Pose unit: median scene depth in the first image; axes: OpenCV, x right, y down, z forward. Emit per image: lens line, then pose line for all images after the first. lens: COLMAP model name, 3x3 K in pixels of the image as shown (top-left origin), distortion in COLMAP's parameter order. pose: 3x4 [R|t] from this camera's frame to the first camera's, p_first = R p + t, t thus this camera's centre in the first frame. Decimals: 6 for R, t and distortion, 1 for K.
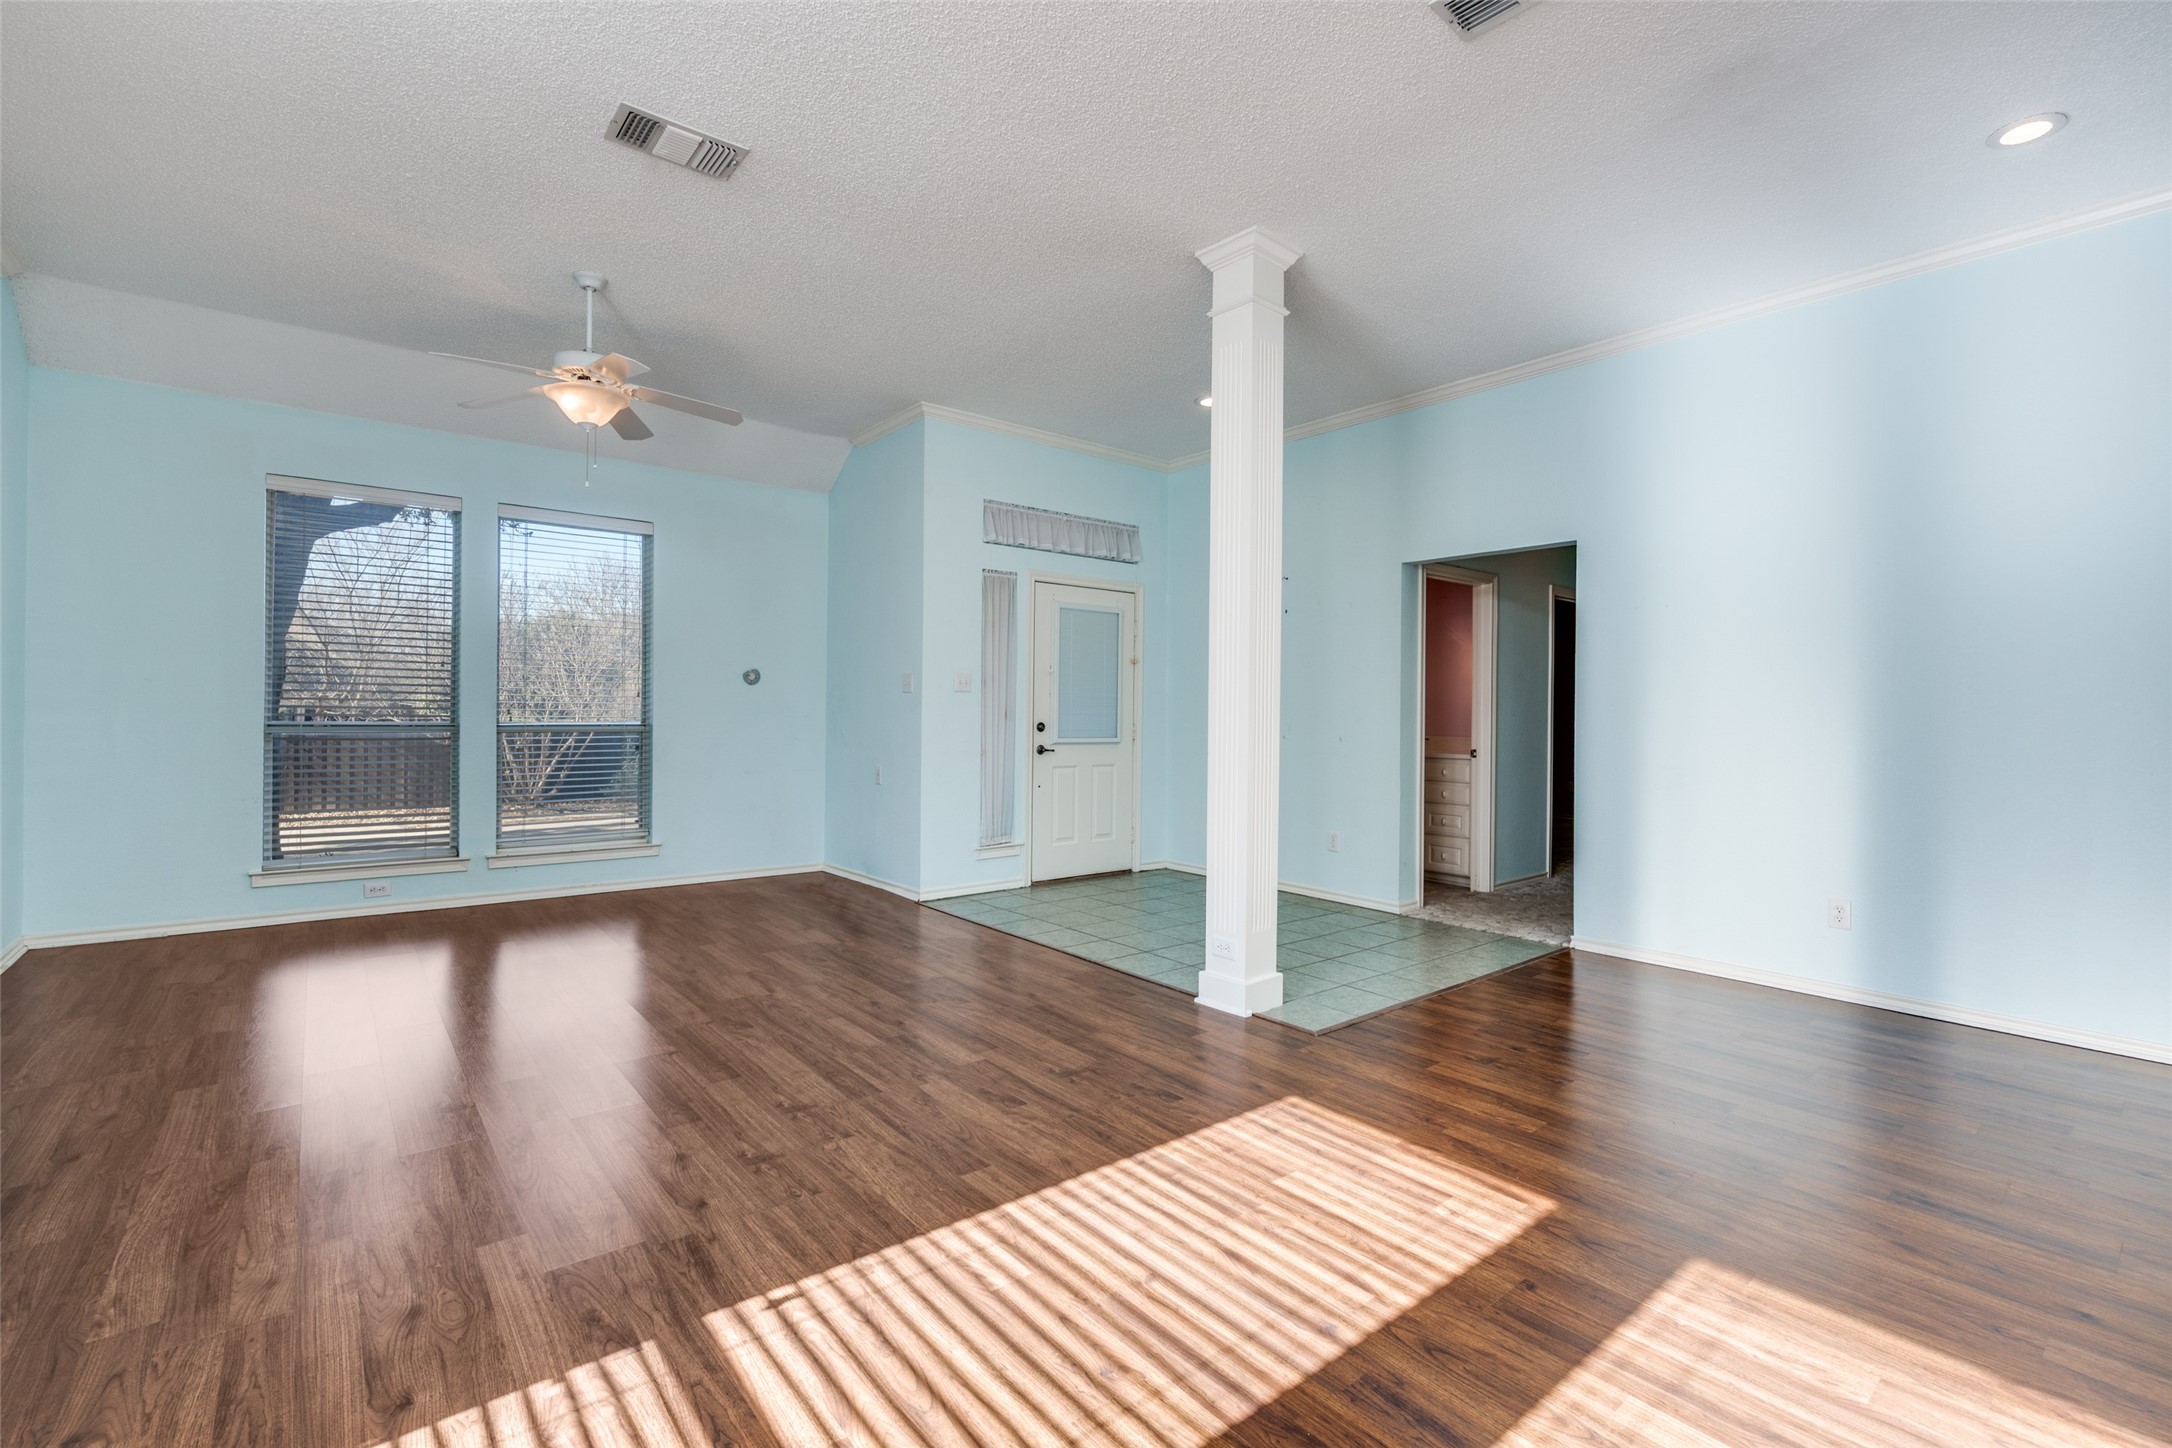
lens RADIAL K [[949.3, 0, 1087.8], [0, 949.3, 709.9], [0, 0, 1]] dist [-0.002093, -0.000294]
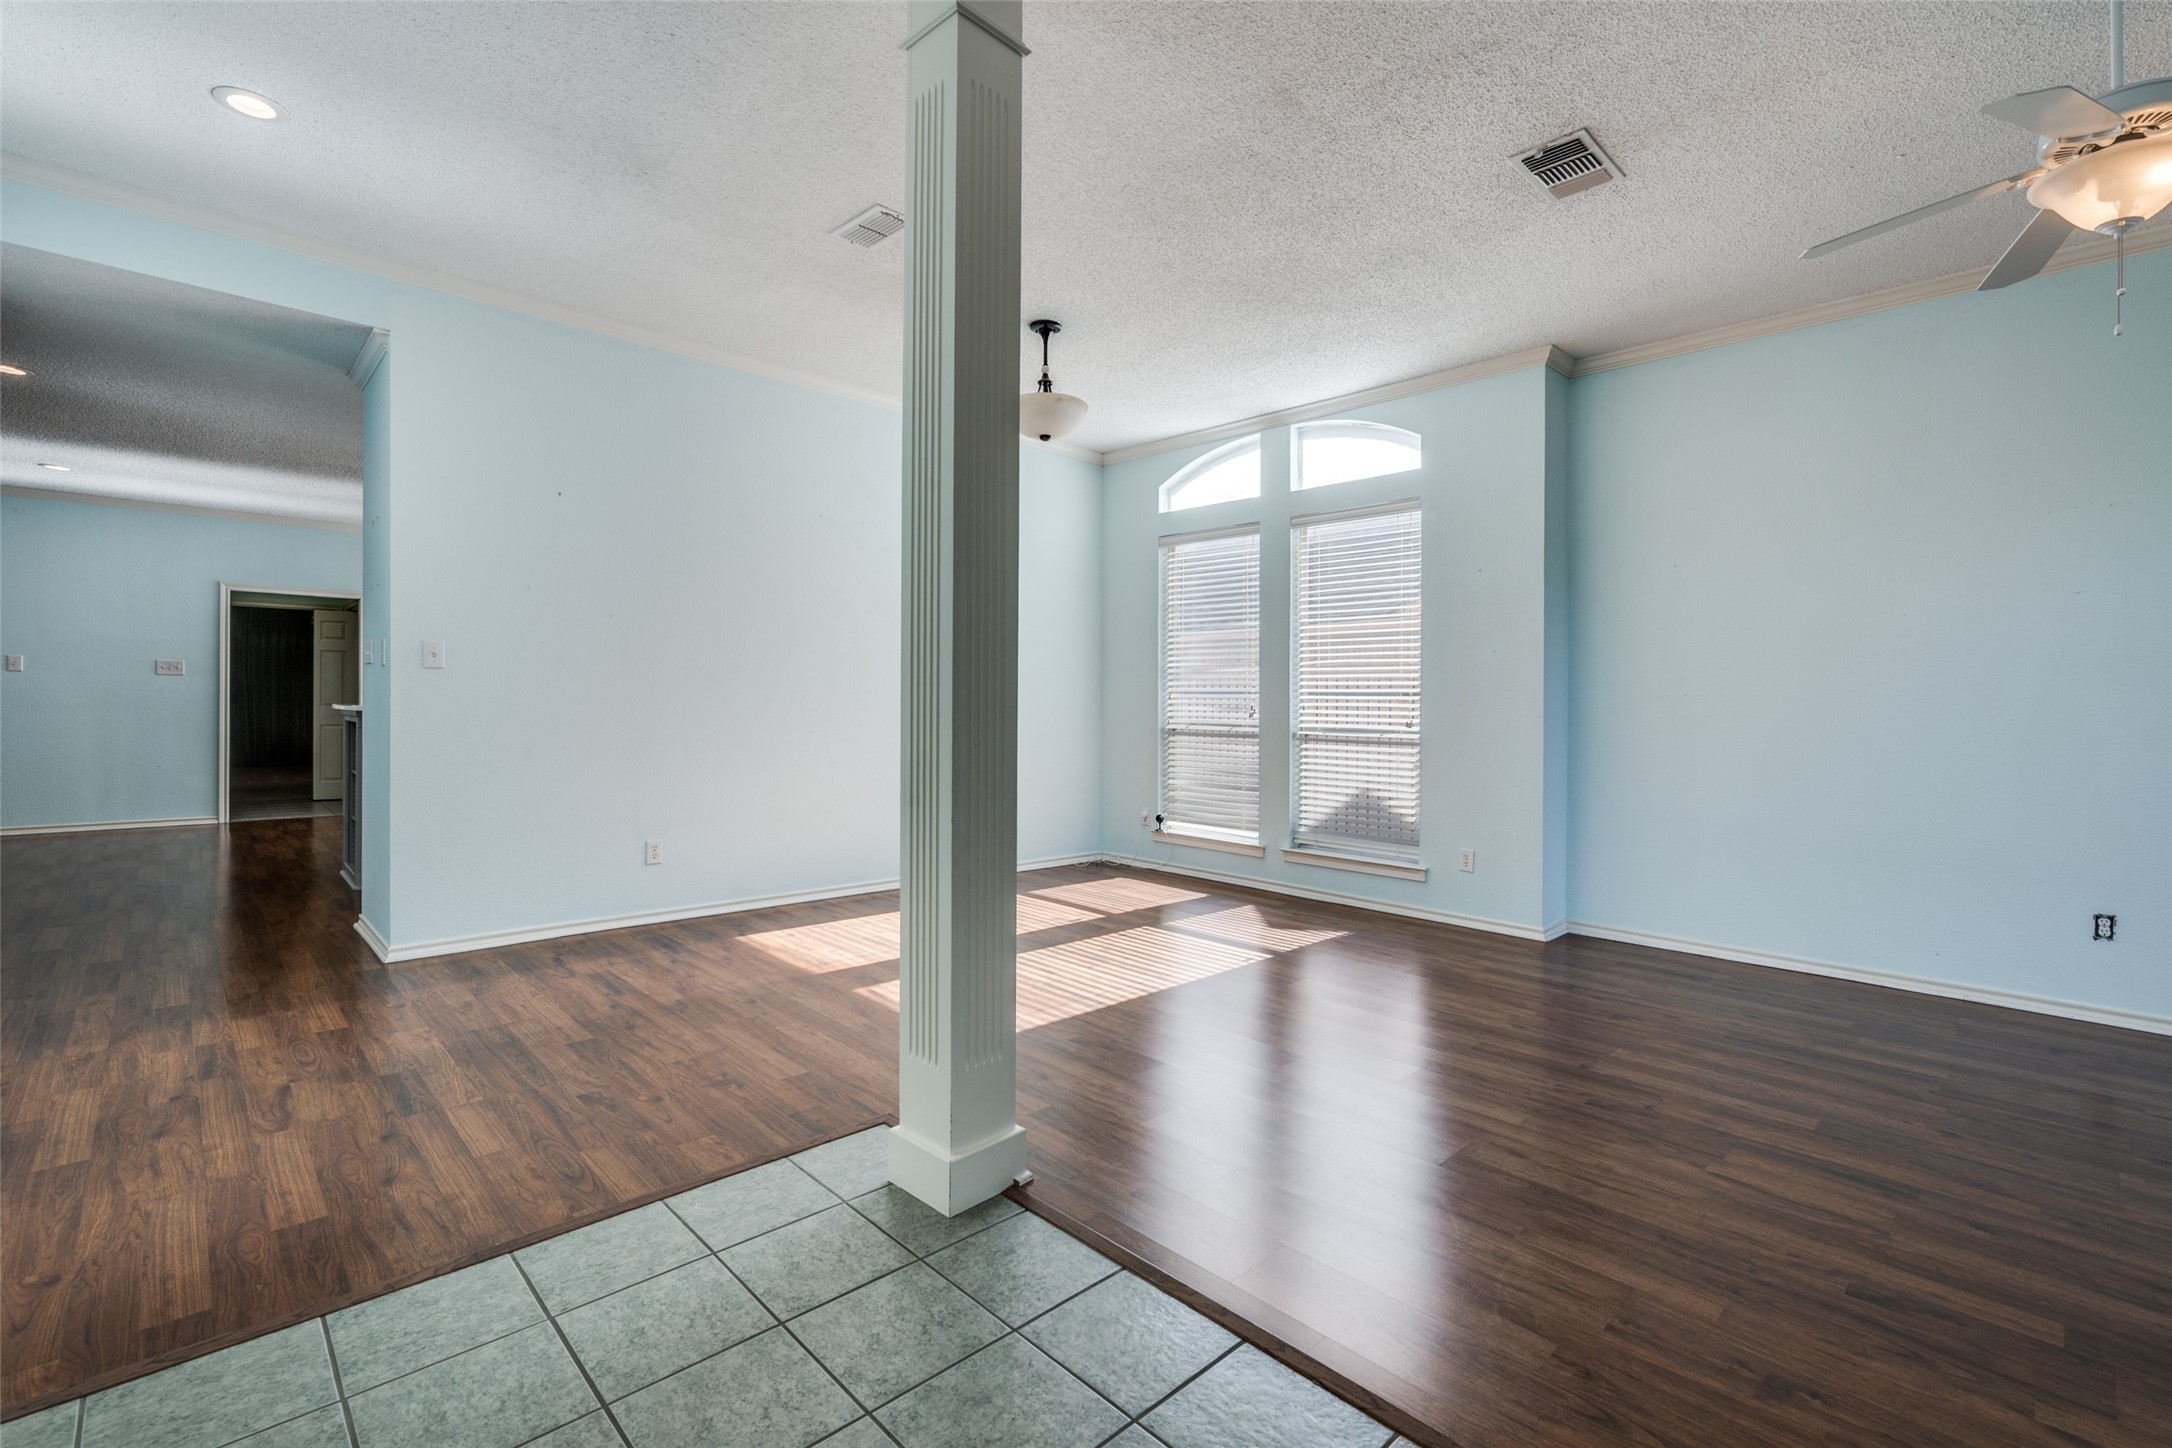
lens RADIAL K [[949.3, 0, 1087.8], [0, 949.3, 709.9], [0, 0, 1]] dist [-0.002093, -0.000294]
pose [[-0.995789, -0.026781, -0.087678, 0.224019], [-0.027382, 0.999609, 0.005662, 0.006385], [0.087492, 0.008039, -0.996133, 2.524885]]
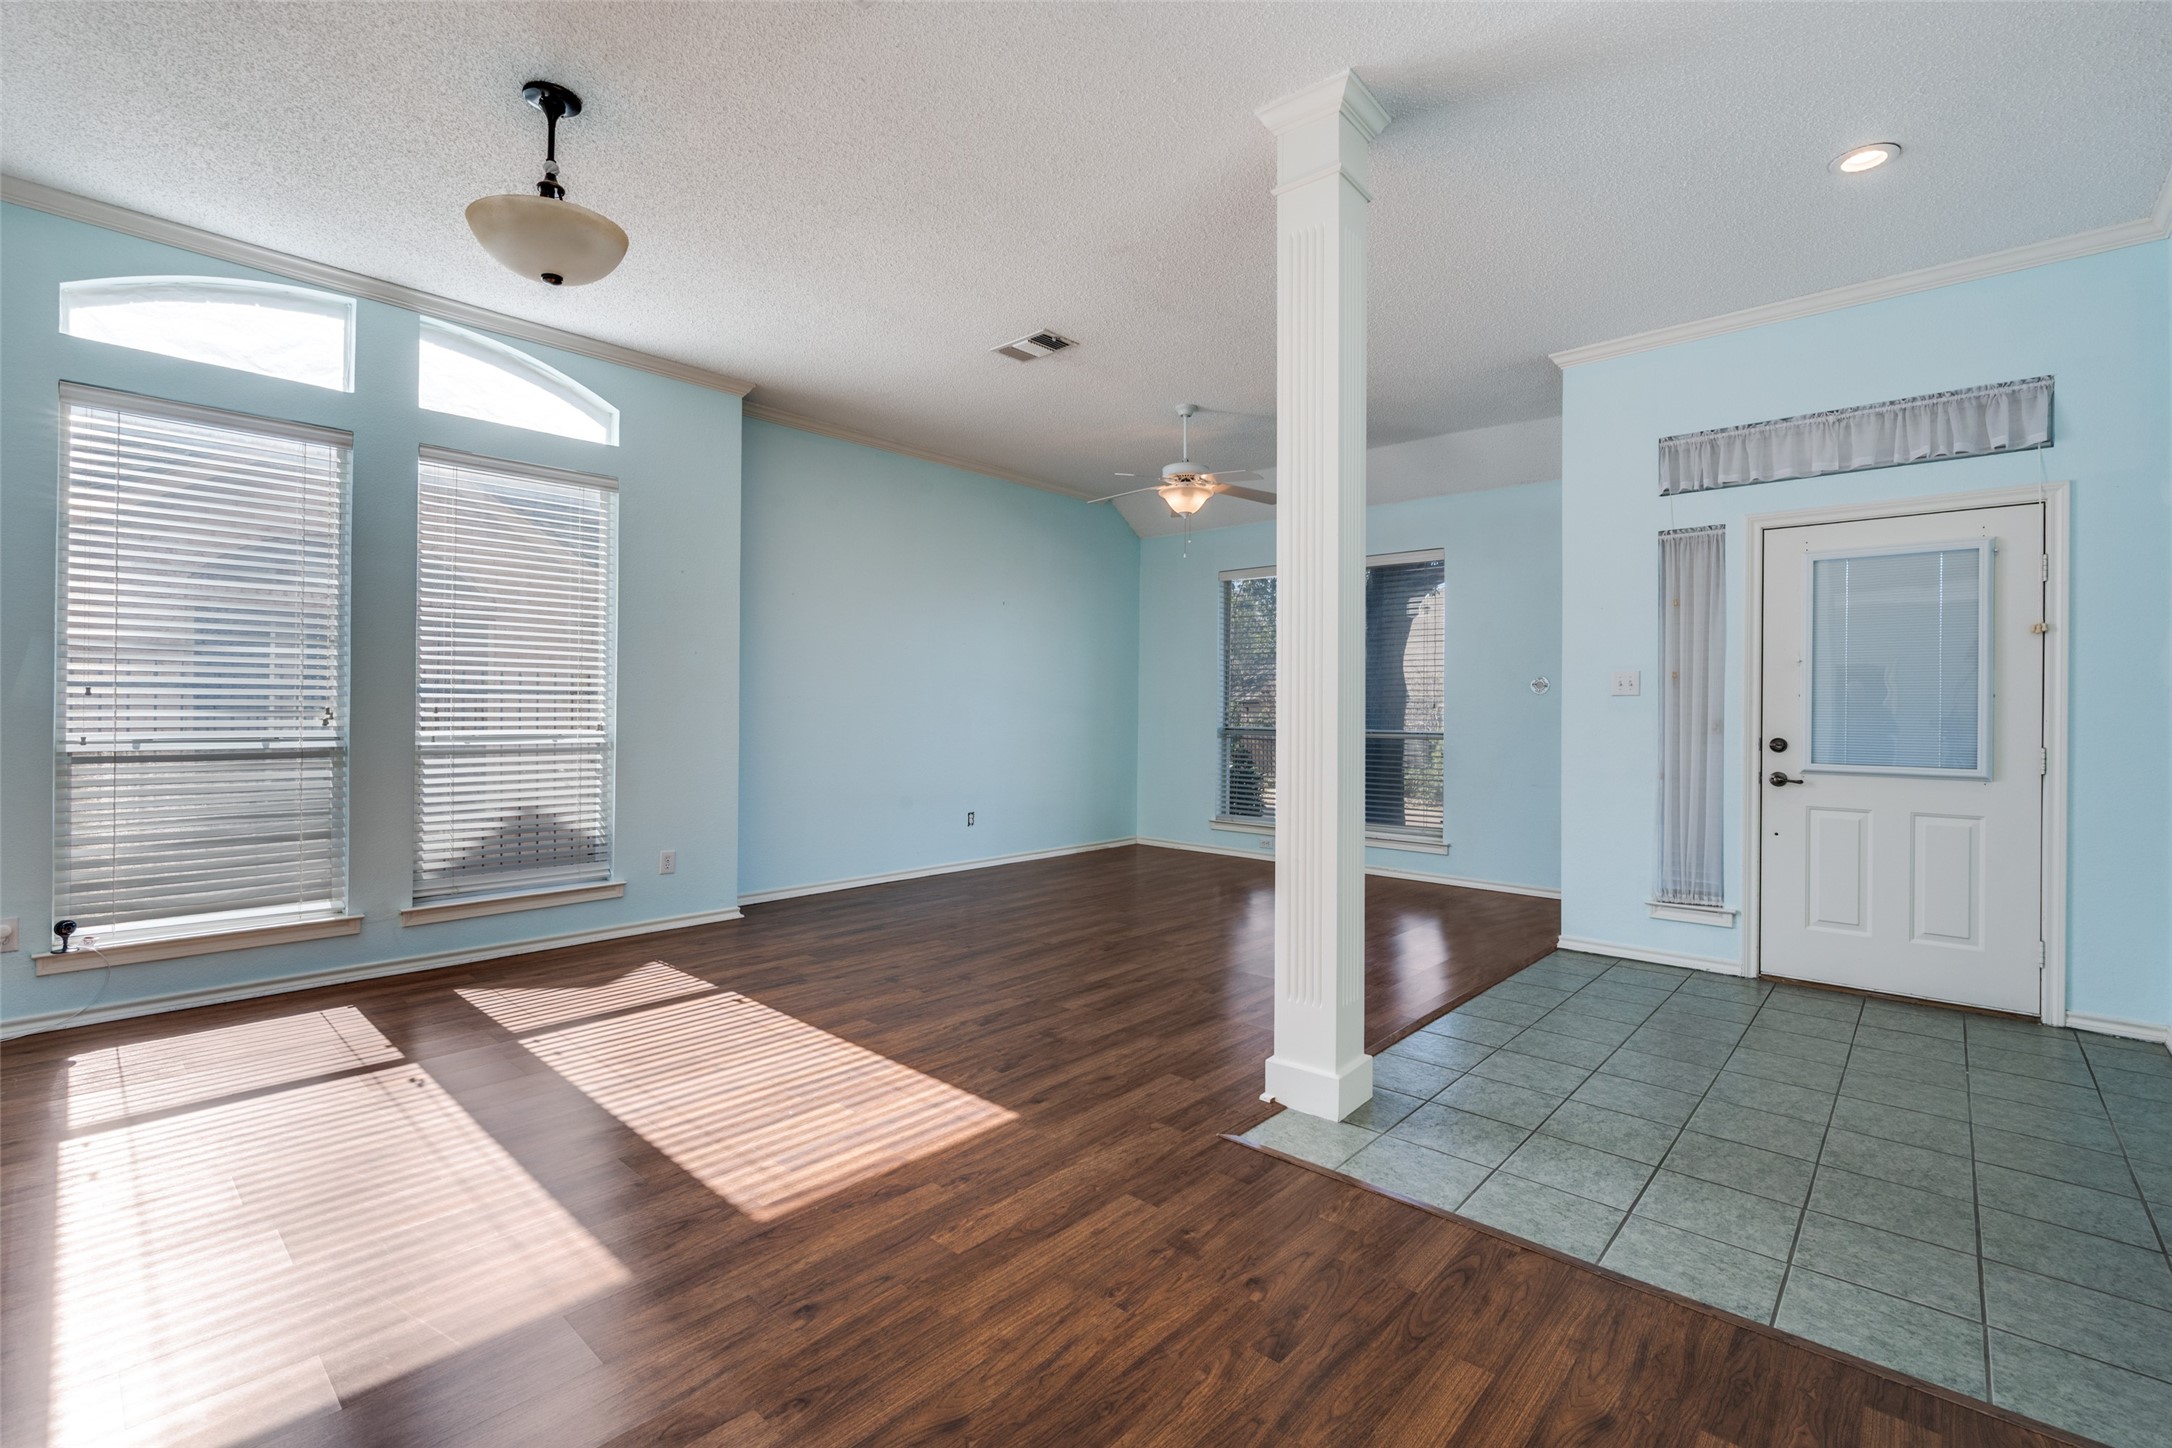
lens RADIAL K [[949.3, 0, 1087.8], [0, 949.3, 709.9], [0, 0, 1]] dist [-0.002093, -0.000294]
pose [[0.150974, -0.012324, -0.988461, 1.399483], [-0.006808, 0.999886, -0.013507, 0.014993], [0.988514, 0.008769, 0.150872, 1.100436]]
